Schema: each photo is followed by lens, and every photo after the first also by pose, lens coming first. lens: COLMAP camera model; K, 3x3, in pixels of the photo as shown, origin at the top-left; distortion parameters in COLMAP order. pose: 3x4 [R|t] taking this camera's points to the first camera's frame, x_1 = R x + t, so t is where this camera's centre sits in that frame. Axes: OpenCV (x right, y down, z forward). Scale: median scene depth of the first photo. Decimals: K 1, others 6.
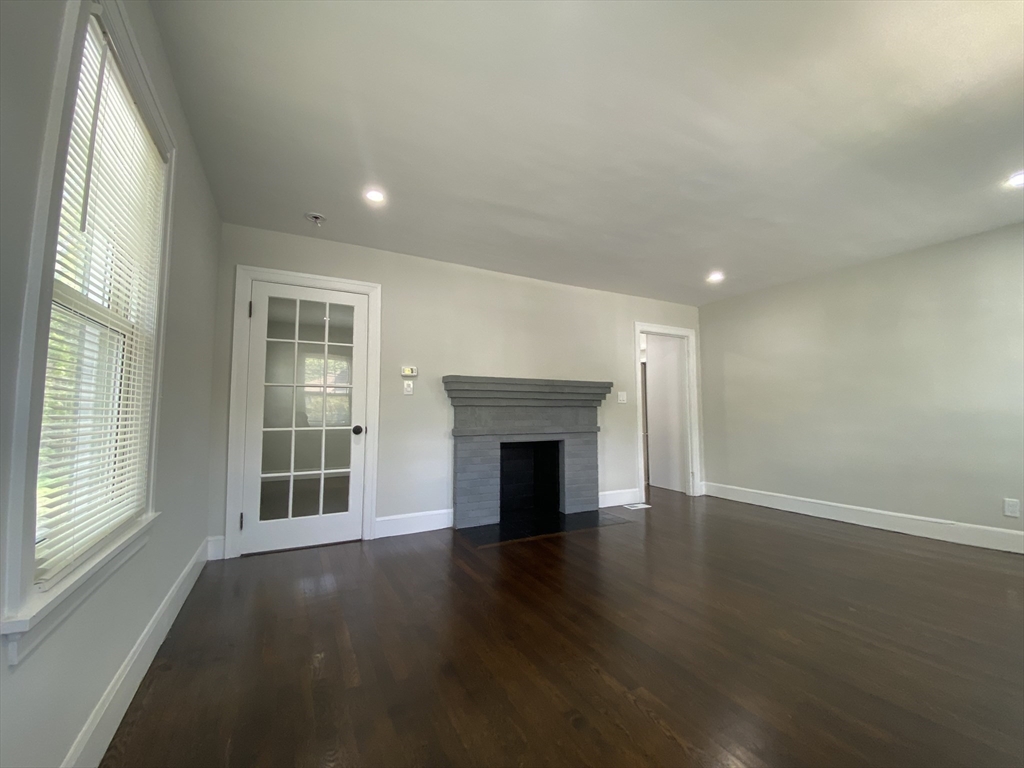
lens RADIAL K [[411.9, 0, 515.5], [0, 411.9, 383.7], [0, 0, 1]] dist [0.009054, -0.014262]
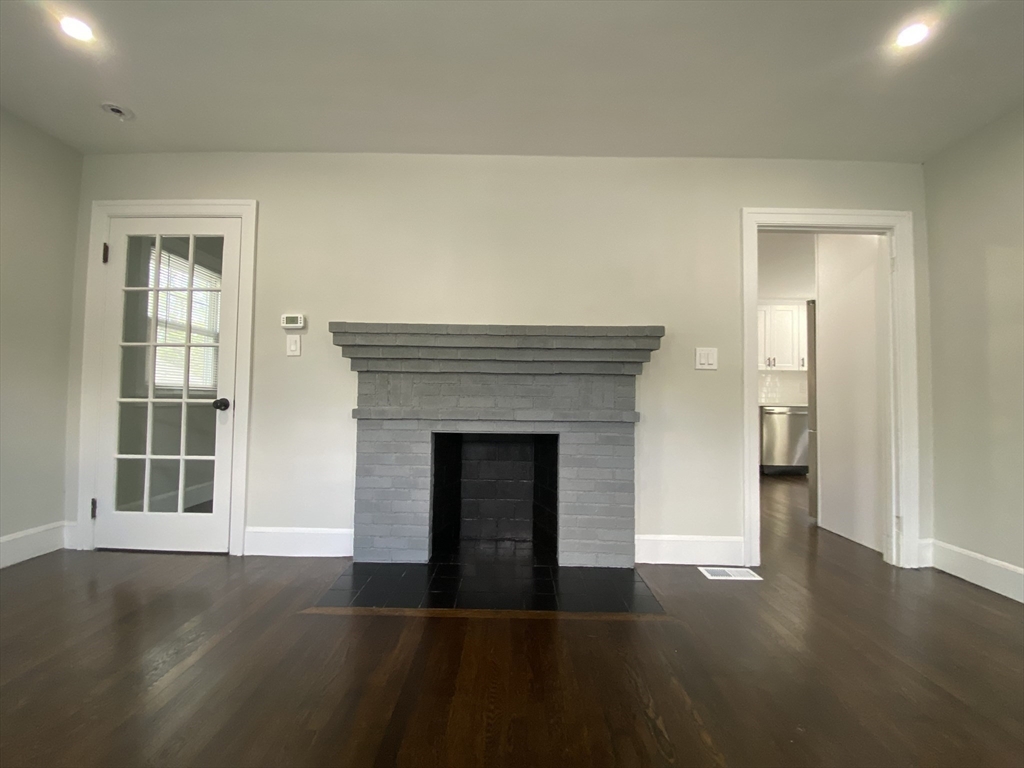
lens RADIAL K [[411.9, 0, 508.1], [0, 411.9, 383.9], [0, 0, 1]] dist [0.009054, -0.014262]
pose [[0.878213, 0.002620, -0.478262, 0.391935], [0.018998, 0.999005, 0.040358, 0.053819], [0.477892, -0.044529, 0.877289, 0.577481]]
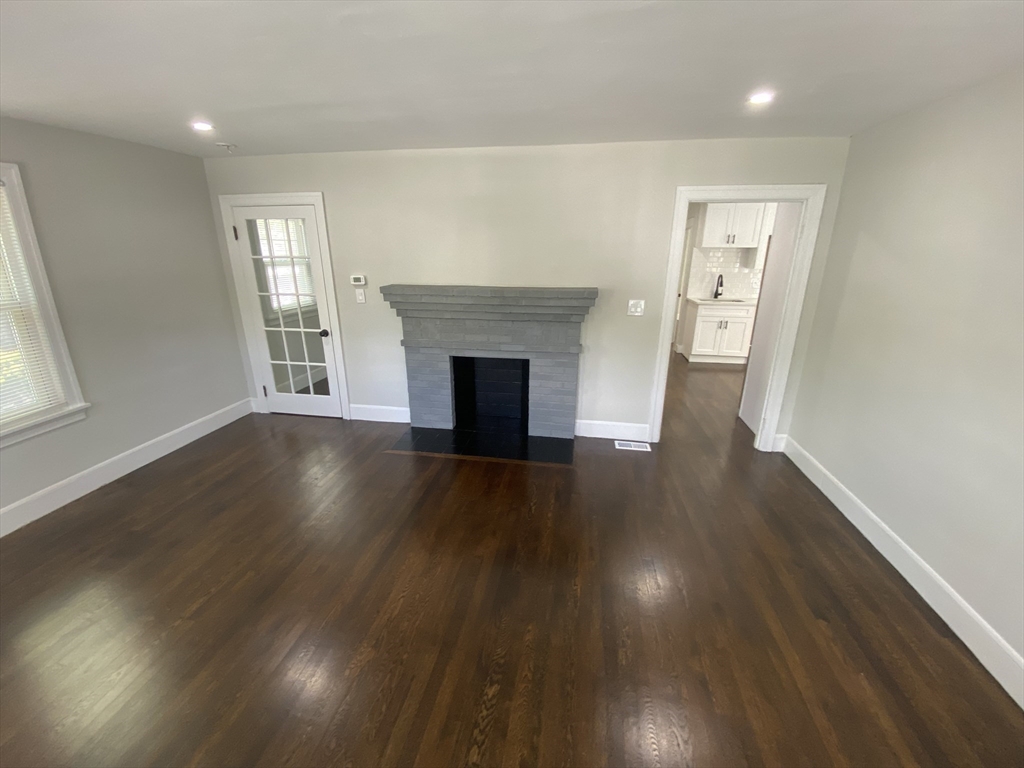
lens RADIAL K [[411.9, 0, 518.6], [0, 411.9, 384.6], [0, 0, 1]] dist [0.009054, -0.014262]
pose [[0.798627, 0.197357, -0.568546, 0.725999], [0.036901, 0.926866, 0.373574, -0.164350], [0.600694, -0.319326, 0.732938, 0.404376]]
